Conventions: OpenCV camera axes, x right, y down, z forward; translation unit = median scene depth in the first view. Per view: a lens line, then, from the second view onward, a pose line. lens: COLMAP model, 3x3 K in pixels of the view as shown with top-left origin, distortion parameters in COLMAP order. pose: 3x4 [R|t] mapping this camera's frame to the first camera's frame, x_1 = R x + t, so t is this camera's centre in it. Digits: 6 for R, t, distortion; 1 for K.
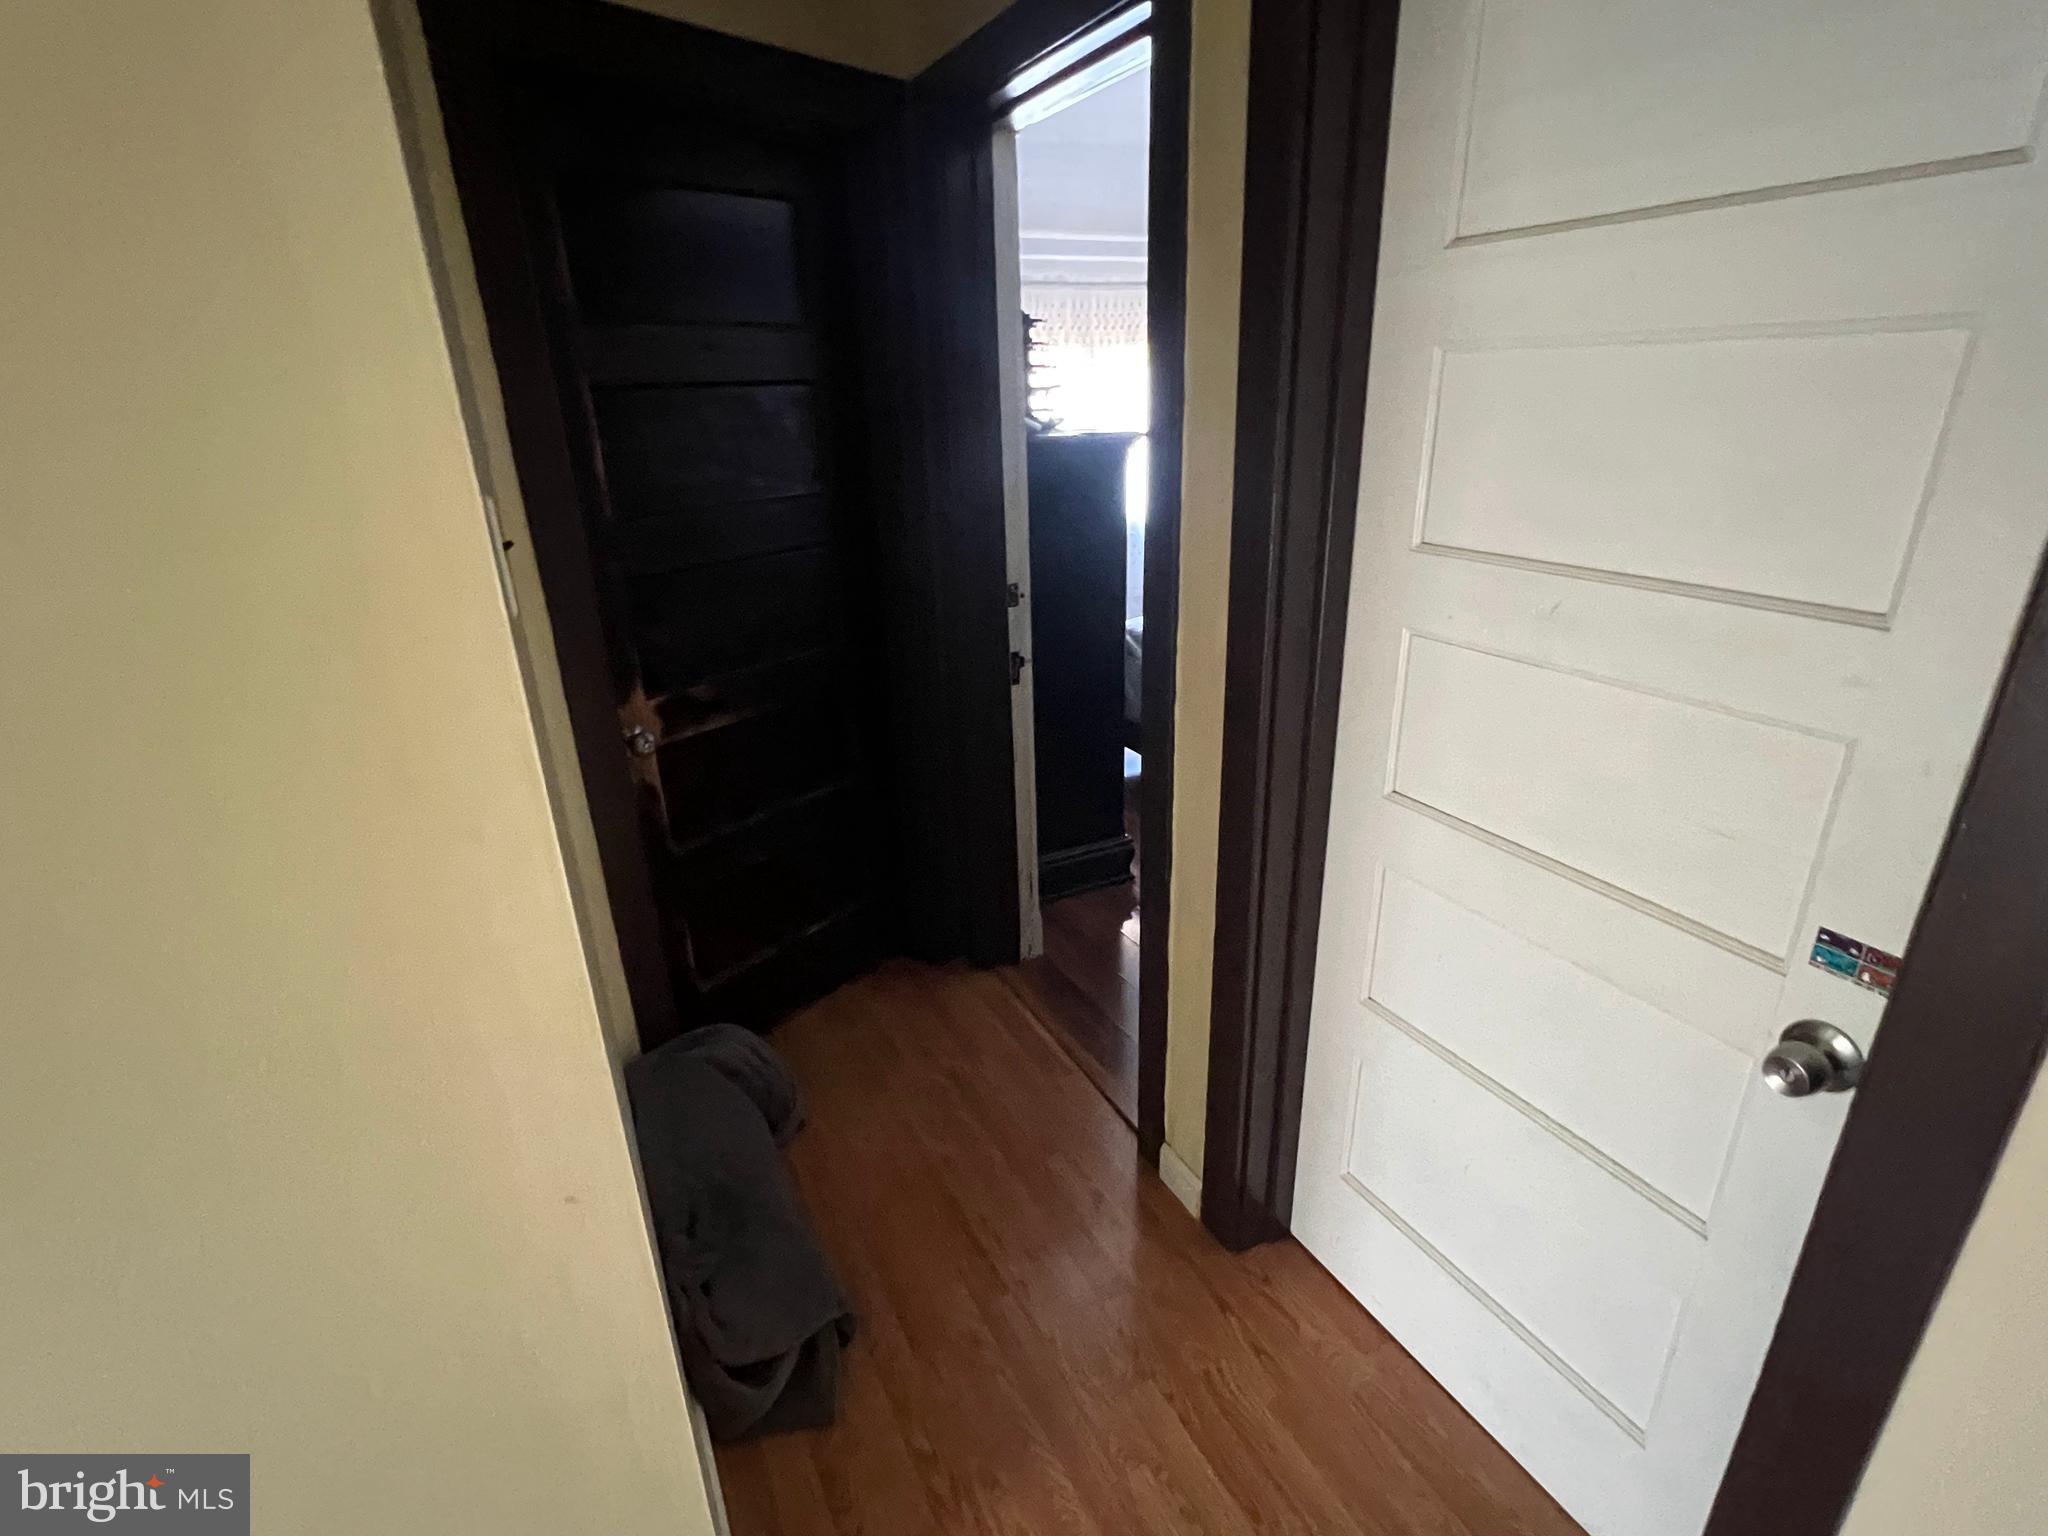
lens RADIAL K [[989.8, 0, 1029.6], [0, 989.8, 775.7], [0, 0, 1]] dist [0.004410, 0.001448]
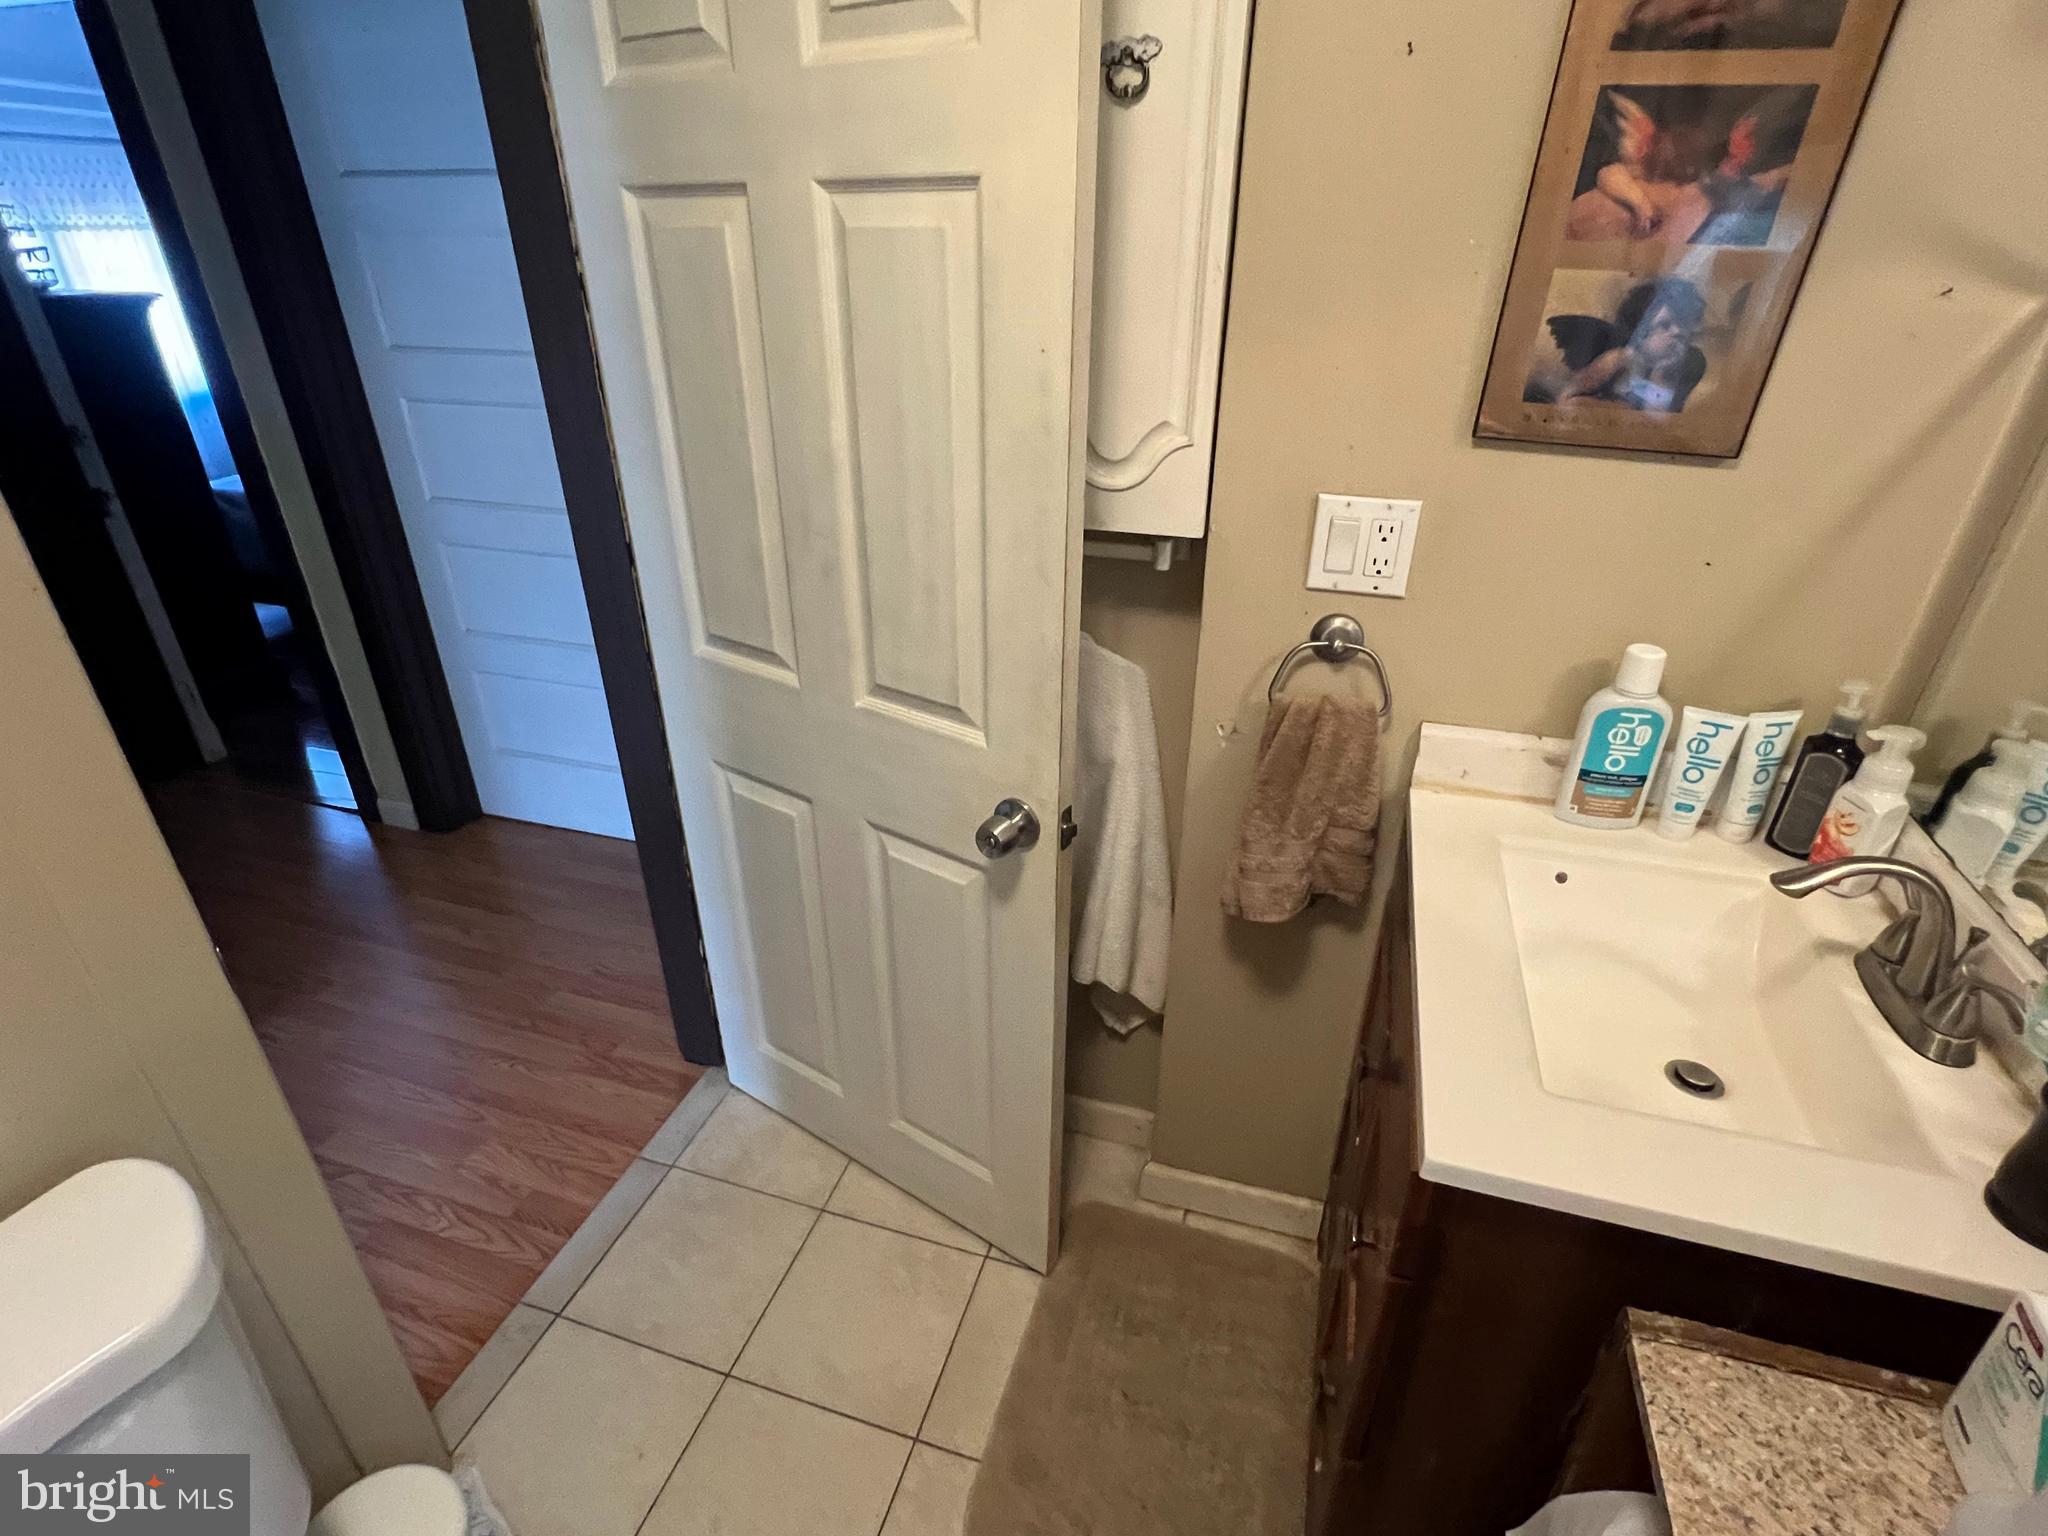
lens RADIAL K [[989.8, 0, 1032.8], [0, 989.8, 756.1], [0, 0, 1]] dist [0.004410, 0.001448]
pose [[0.699605, -0.293709, 0.651374, -0.098107], [0.241797, 0.955144, 0.170980, 0.239450], [-0.672374, 0.037882, 0.739242, -0.580838]]
